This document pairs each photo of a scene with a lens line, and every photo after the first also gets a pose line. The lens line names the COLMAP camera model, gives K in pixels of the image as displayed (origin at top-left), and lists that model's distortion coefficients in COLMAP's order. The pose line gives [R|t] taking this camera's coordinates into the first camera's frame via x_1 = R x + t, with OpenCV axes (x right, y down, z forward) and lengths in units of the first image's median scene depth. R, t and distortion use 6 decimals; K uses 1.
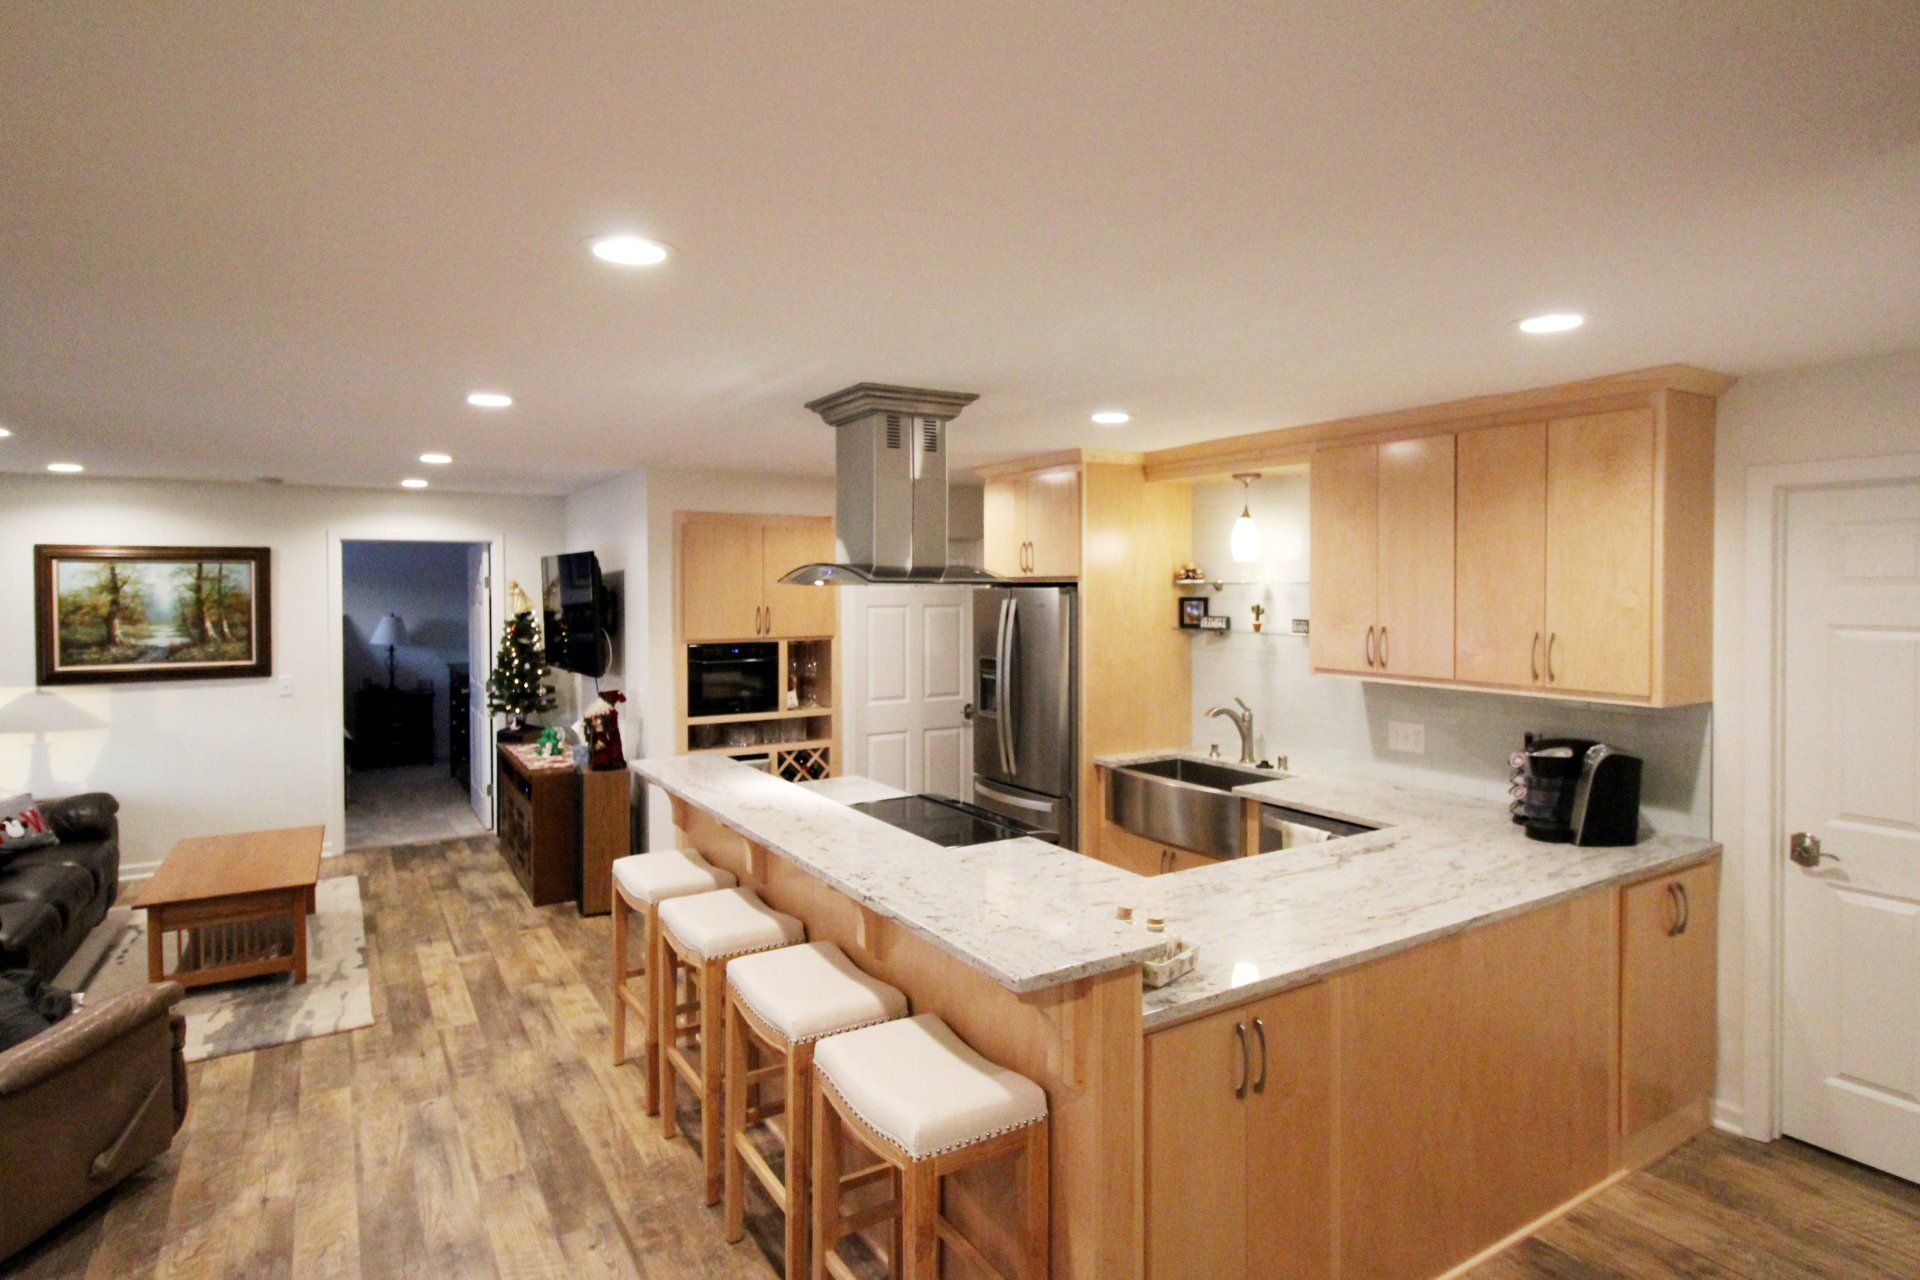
lens RADIAL K [[1066.6, 0, 988.9], [0, 1066.6, 573.1], [0, 0, 1]] dist [-0.006782, -0.001467]
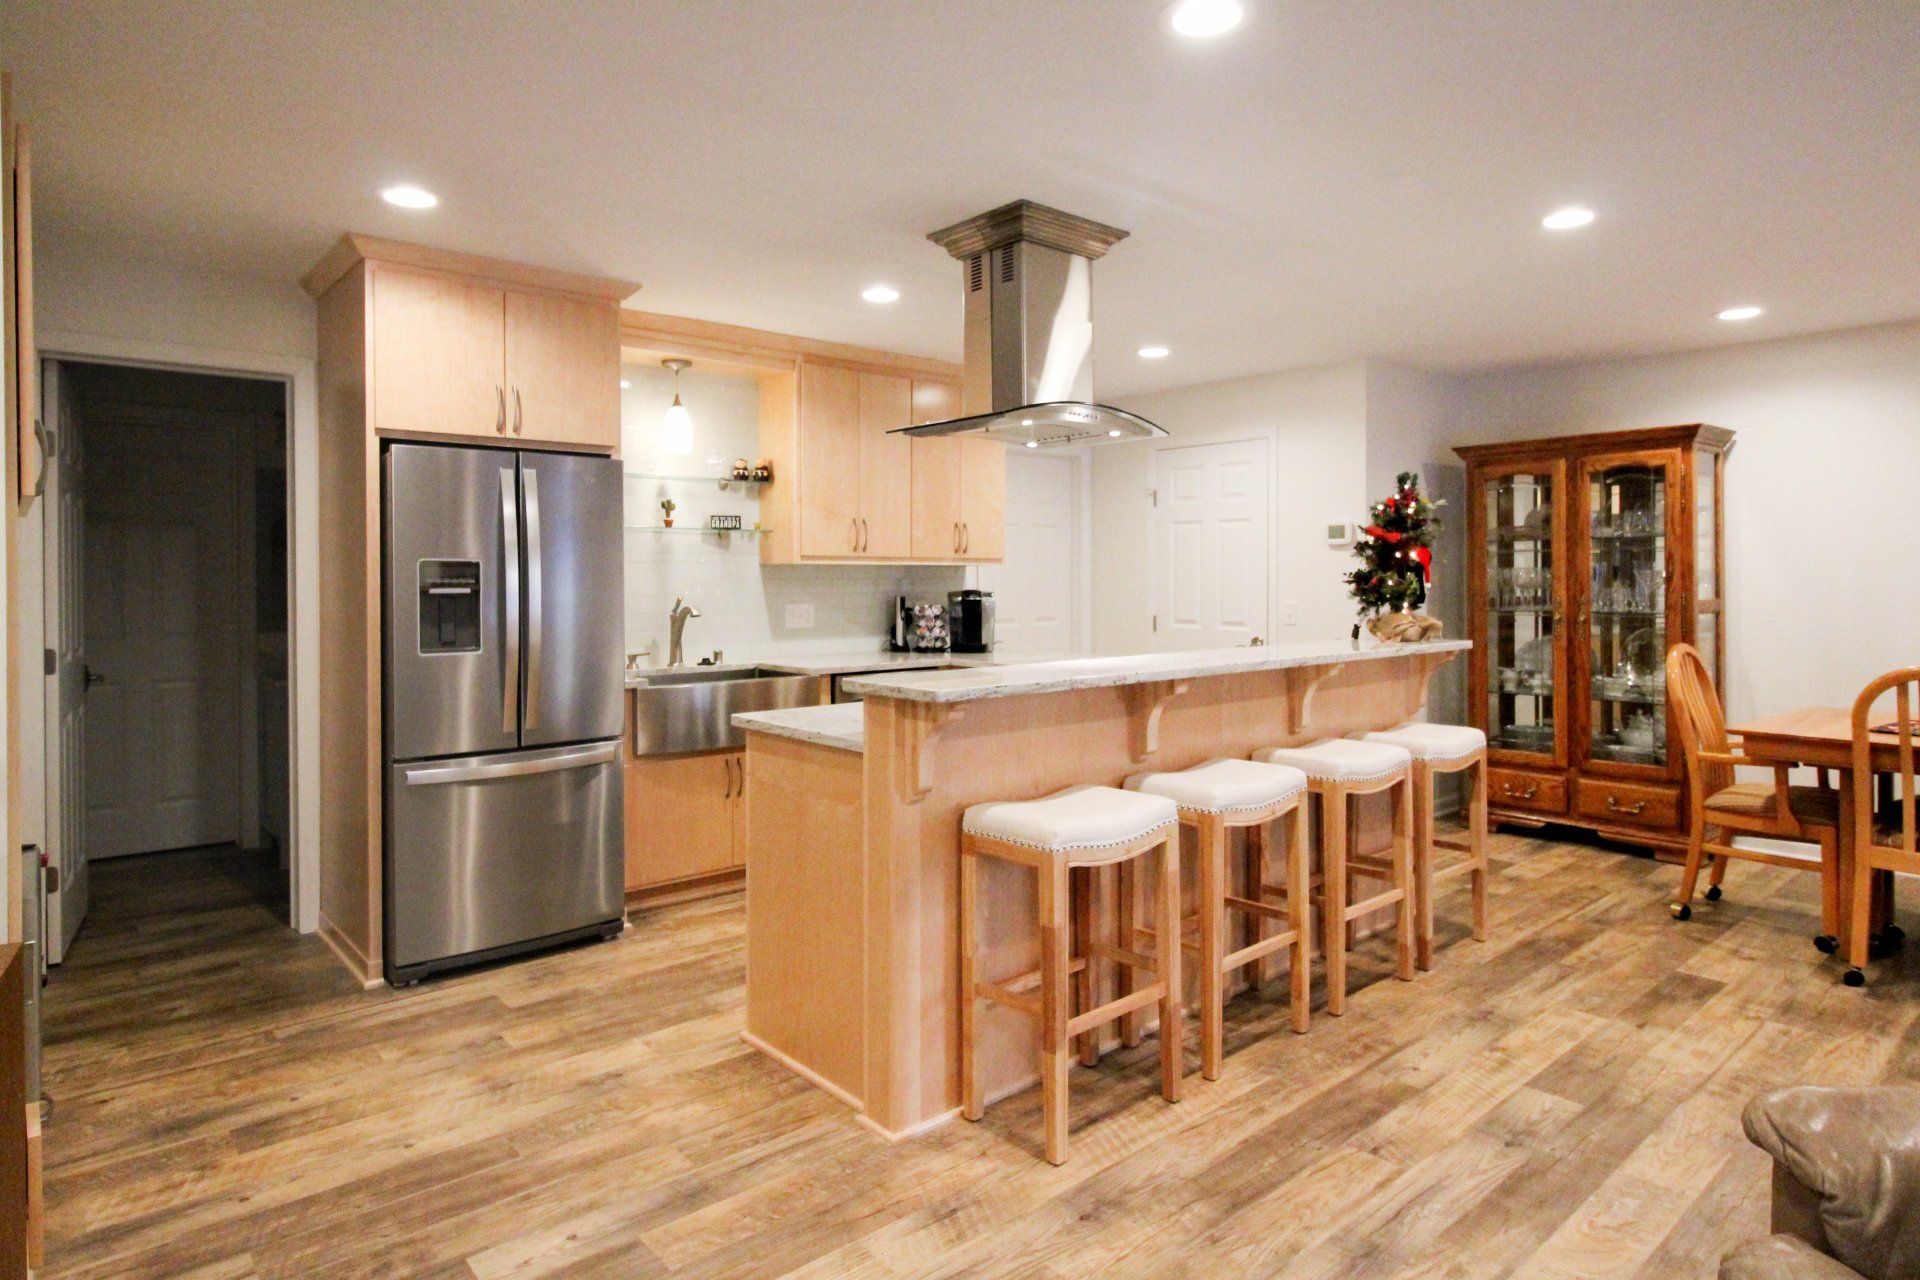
lens RADIAL K [[1066.6, 0, 988.9], [0, 1066.6, 573.1], [0, 0, 1]] dist [-0.006782, -0.001467]
pose [[-0.168001, 0.002810, 0.985783, -0.656250], [-0.005054, 0.999980, -0.003712, 0.087567], [-0.985774, -0.005606, -0.167983, 0.793986]]
